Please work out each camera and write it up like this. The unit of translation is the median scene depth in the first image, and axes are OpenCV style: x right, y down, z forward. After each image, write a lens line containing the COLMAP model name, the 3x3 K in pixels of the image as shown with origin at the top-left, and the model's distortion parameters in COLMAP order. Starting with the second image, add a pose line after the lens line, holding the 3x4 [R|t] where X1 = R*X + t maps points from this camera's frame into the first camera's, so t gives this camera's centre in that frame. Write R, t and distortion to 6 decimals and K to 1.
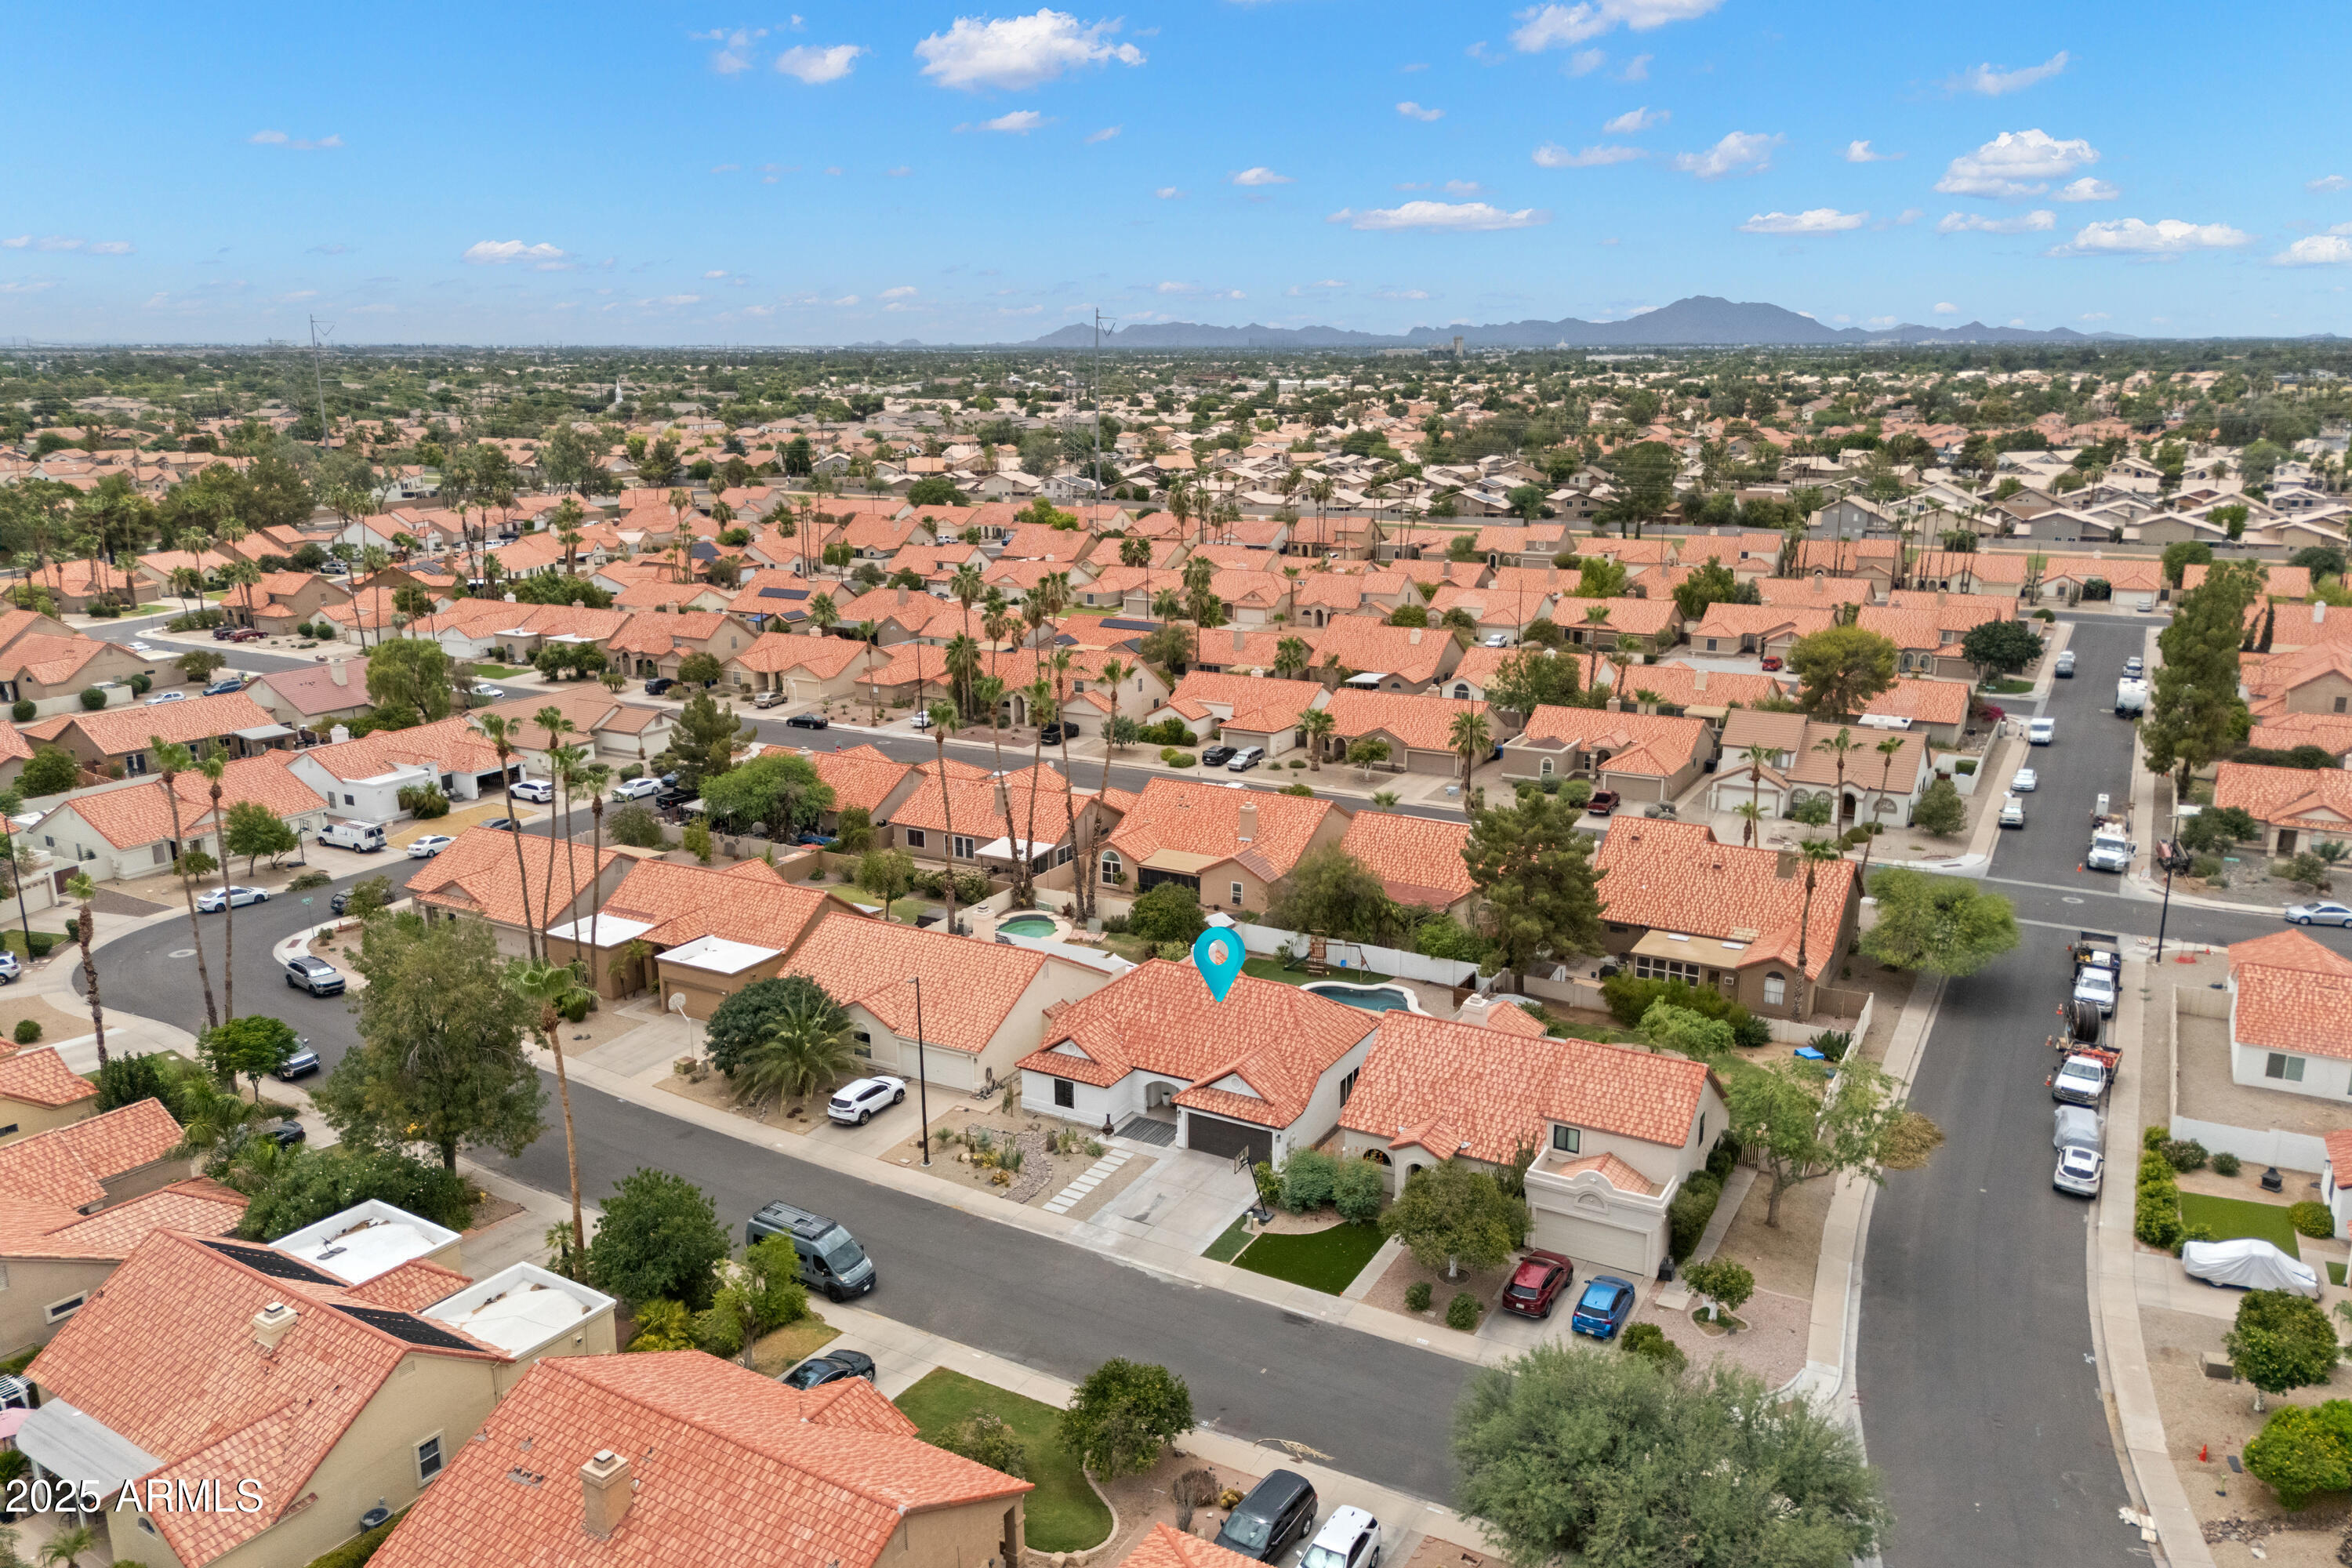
lens RADIAL K [[1719.1, 0, 1176.0], [0, 1719.1, 784.0], [0, 0, 1]] dist [0.040936, -0.000598]
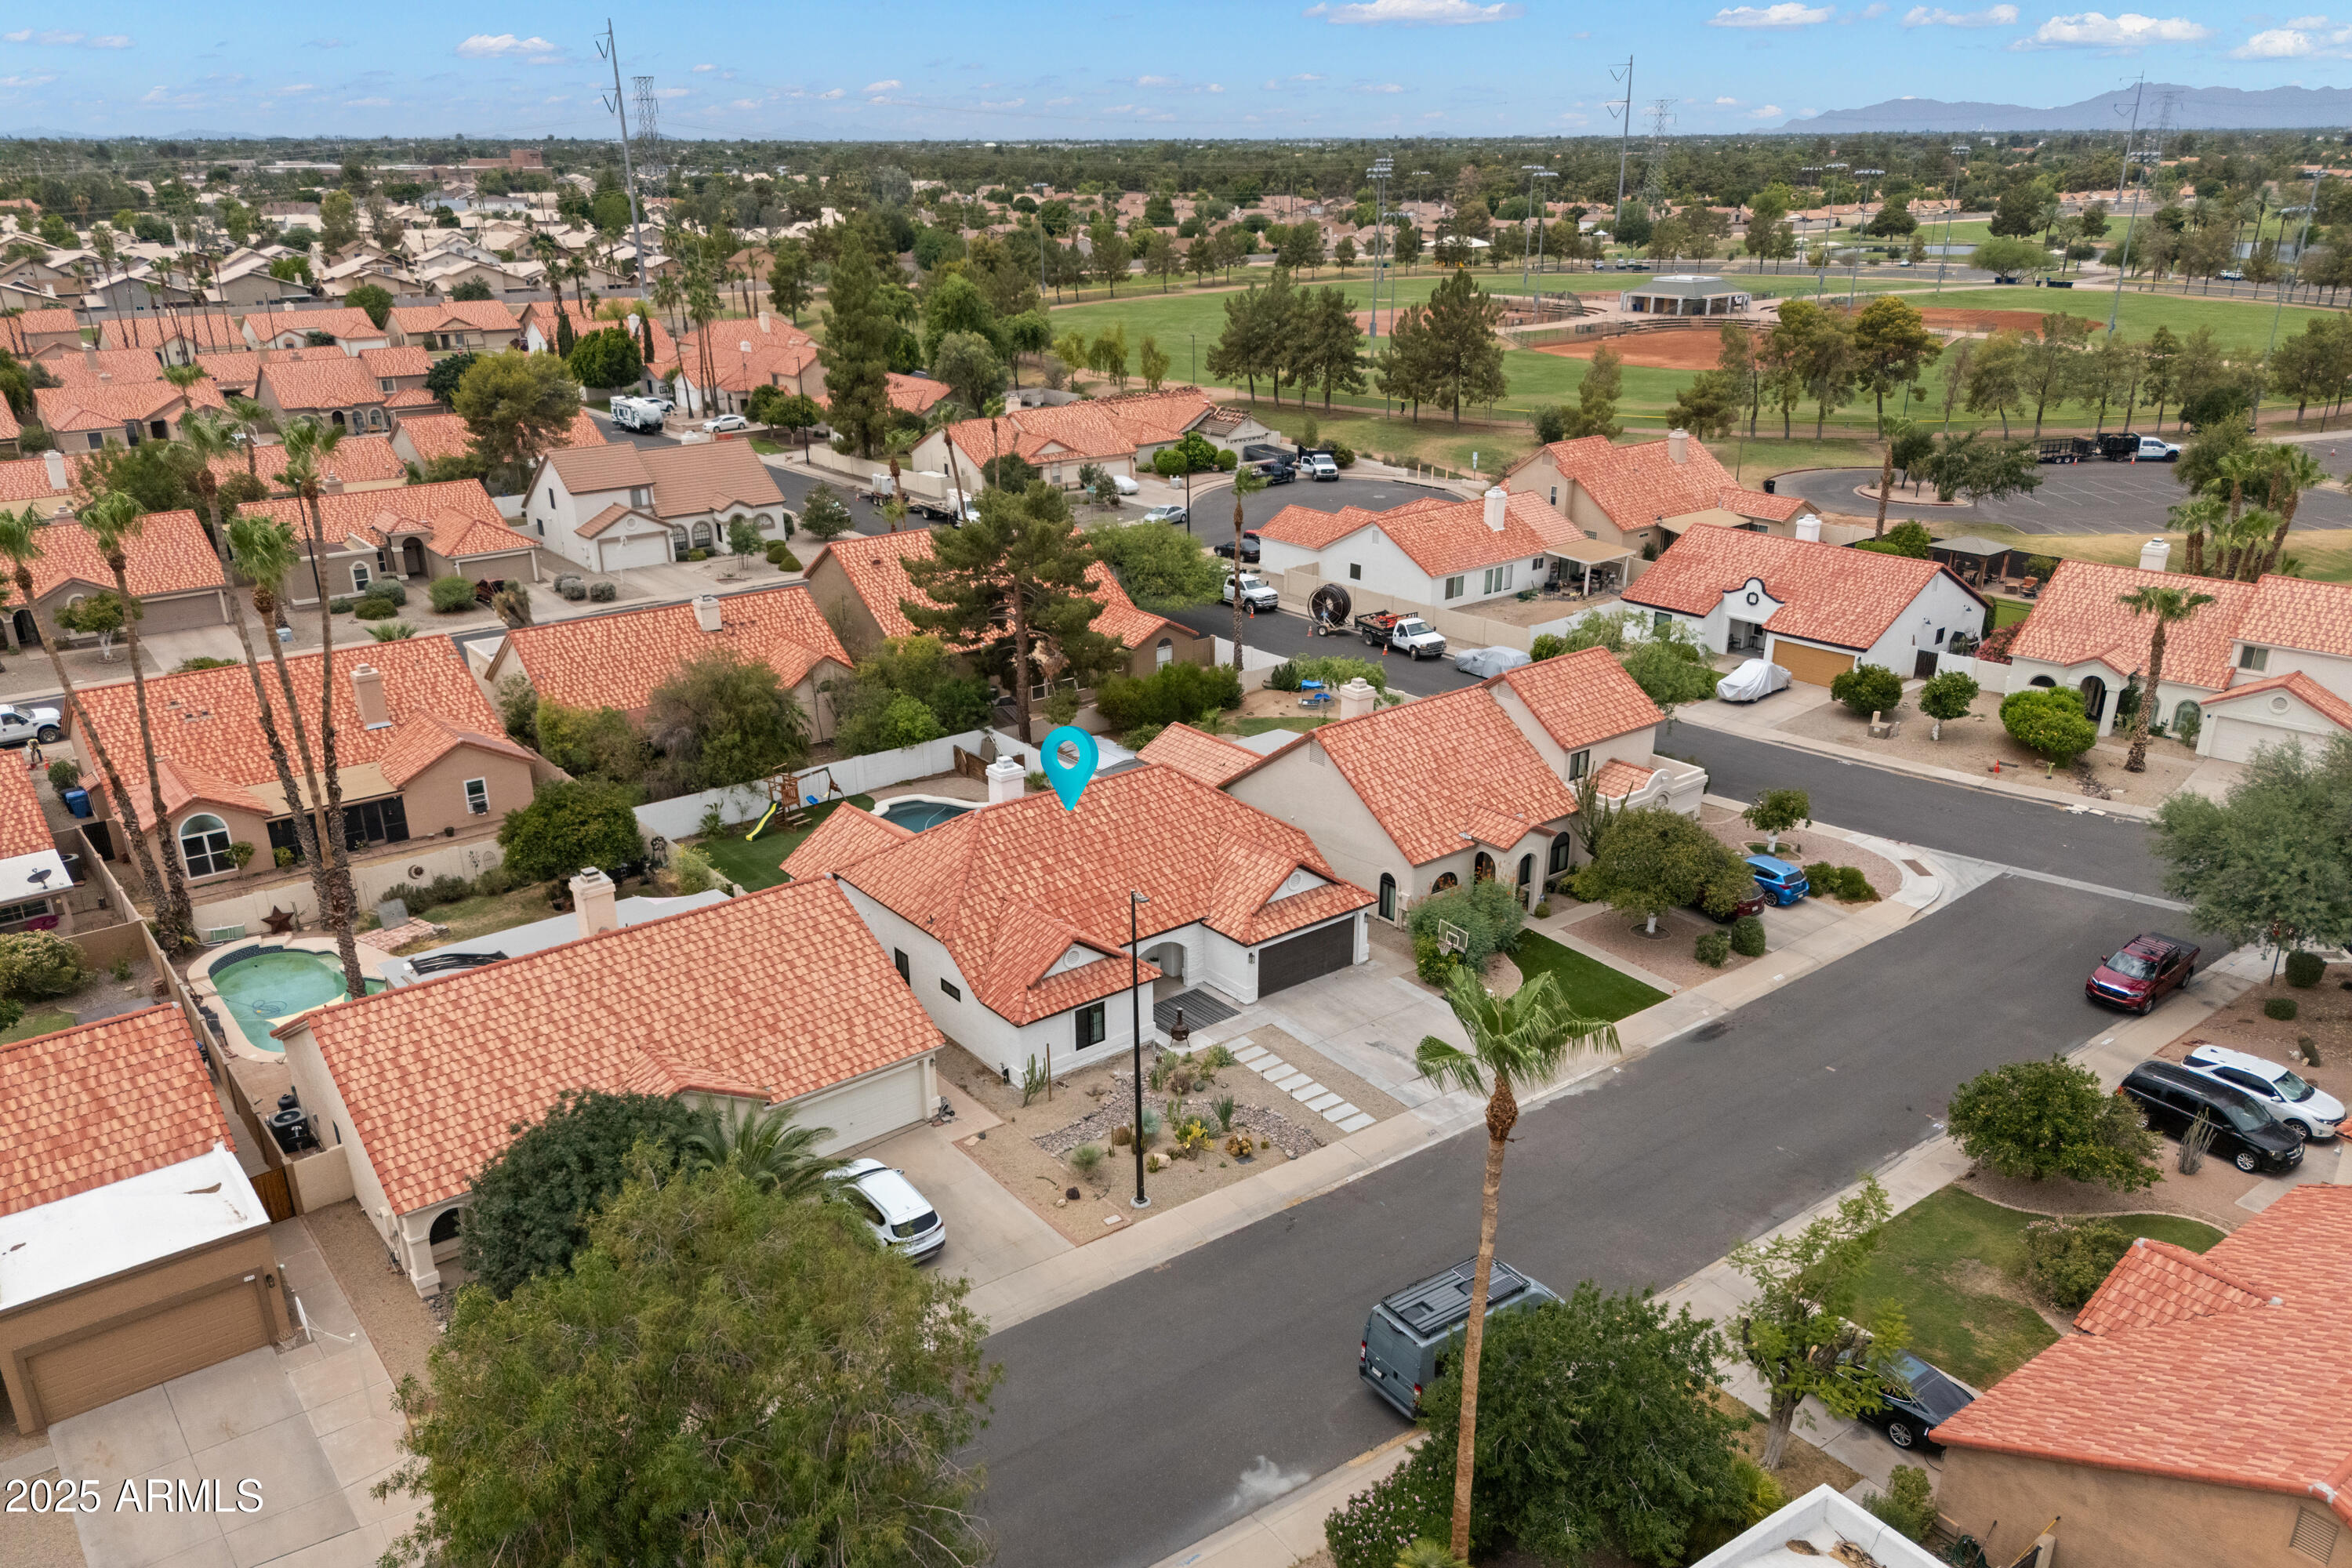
lens RADIAL K [[1719.1, 0, 1176.0], [0, 1719.1, 784.0], [0, 0, 1]] dist [0.040936, -0.000598]
pose [[0.390925, -0.305322, 0.868306, -0.599045], [0.236540, 0.945019, 0.225803, -0.031772], [-0.889509, 0.117117, 0.441653, 0.751692]]
